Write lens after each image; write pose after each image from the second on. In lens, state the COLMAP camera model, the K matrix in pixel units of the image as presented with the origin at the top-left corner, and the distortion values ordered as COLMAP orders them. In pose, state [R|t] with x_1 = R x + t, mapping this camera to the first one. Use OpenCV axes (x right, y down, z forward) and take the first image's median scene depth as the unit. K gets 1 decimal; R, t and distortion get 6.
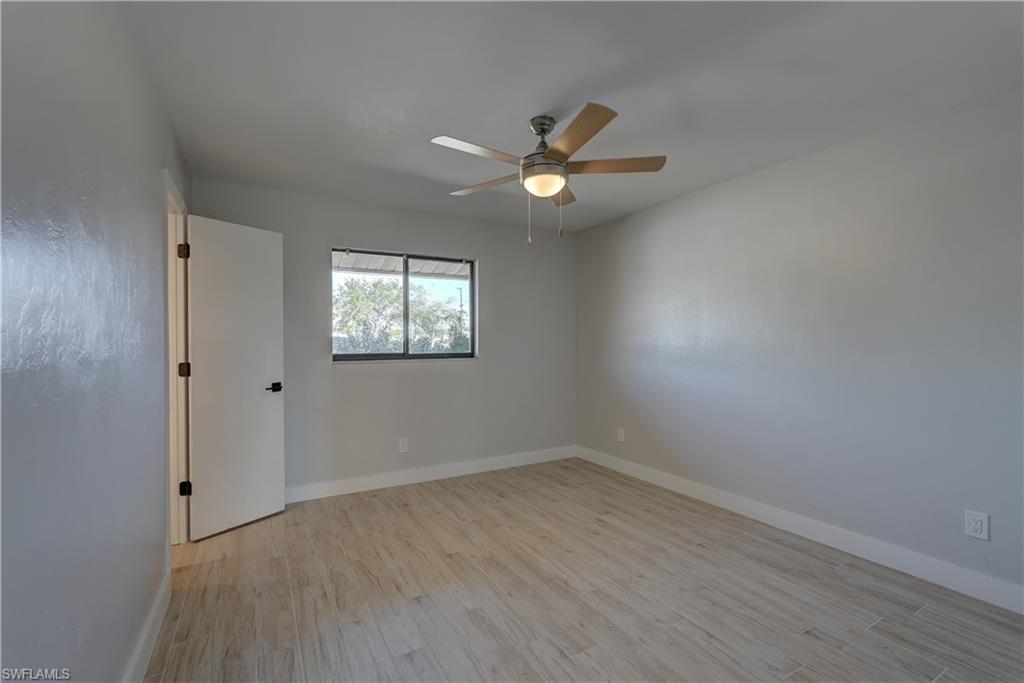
lens RADIAL K [[452.8, 0, 512.0], [0, 452.8, 341.5], [0, 0, 1]] dist [-0.012922, 0.008230]
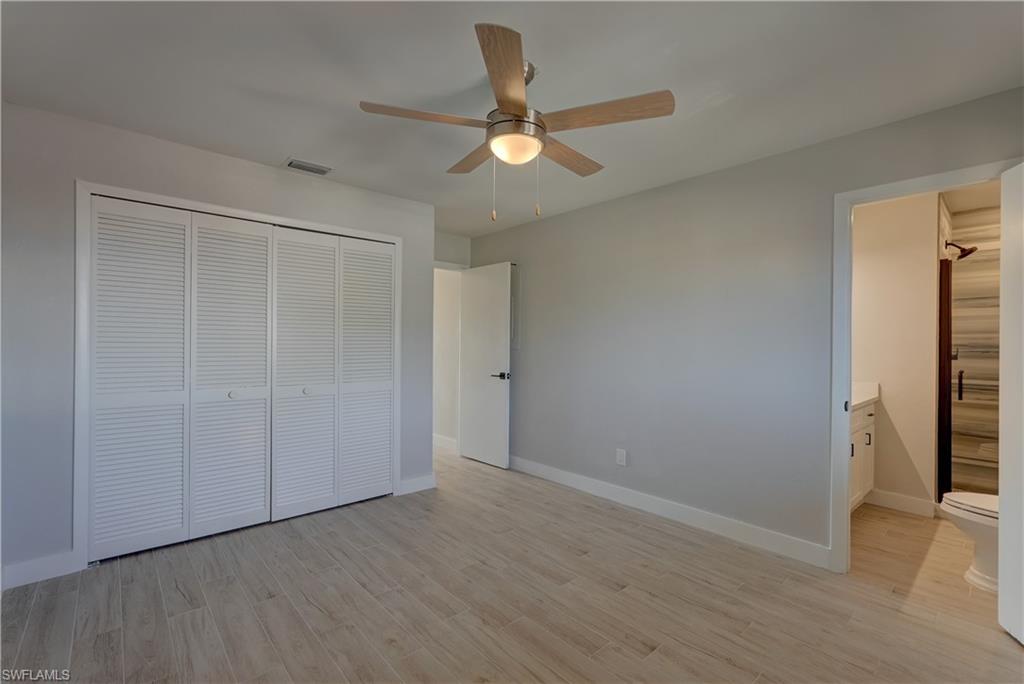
lens RADIAL K [[452.8, 0, 512.0], [0, 452.8, 342.0], [0, 0, 1]] dist [-0.012922, 0.008230]
pose [[-0.977980, -0.007581, -0.208563, 0.228655], [-0.007413, 0.999971, -0.001587, -0.000778], [0.208569, -0.000006, -0.978008, 1.679430]]
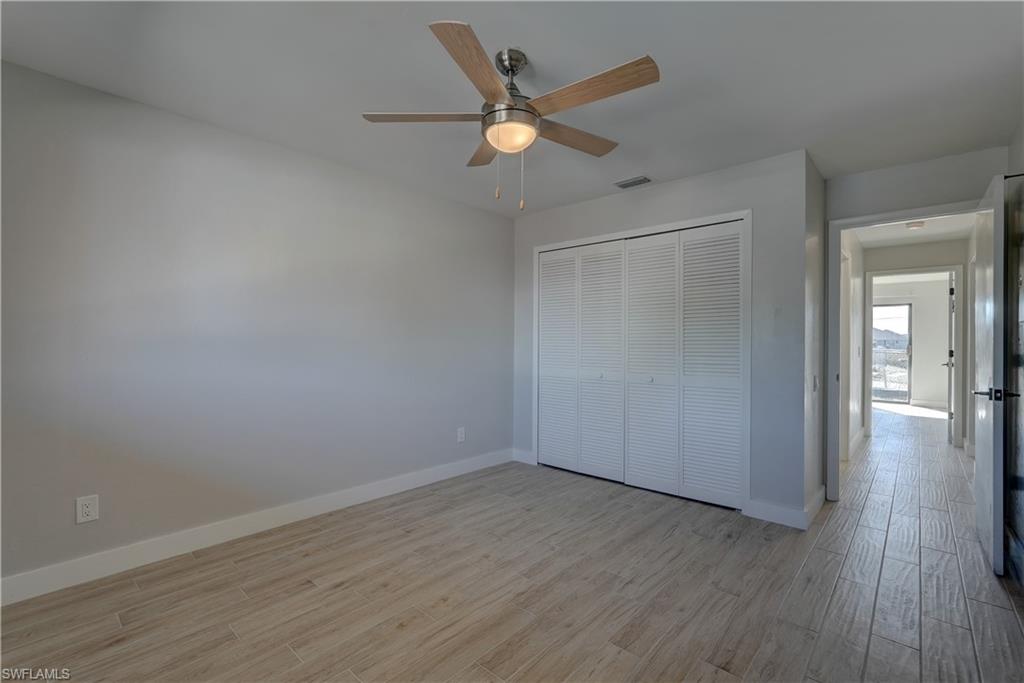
lens RADIAL K [[452.8, 0, 512.0], [0, 452.8, 341.5], [0, 0, 1]] dist [-0.012922, 0.008230]
pose [[-0.313067, 0.001088, 0.949730, -0.667940], [-0.004606, 0.999986, -0.002664, 0.026422], [-0.949720, -0.005209, -0.313058, 1.179267]]
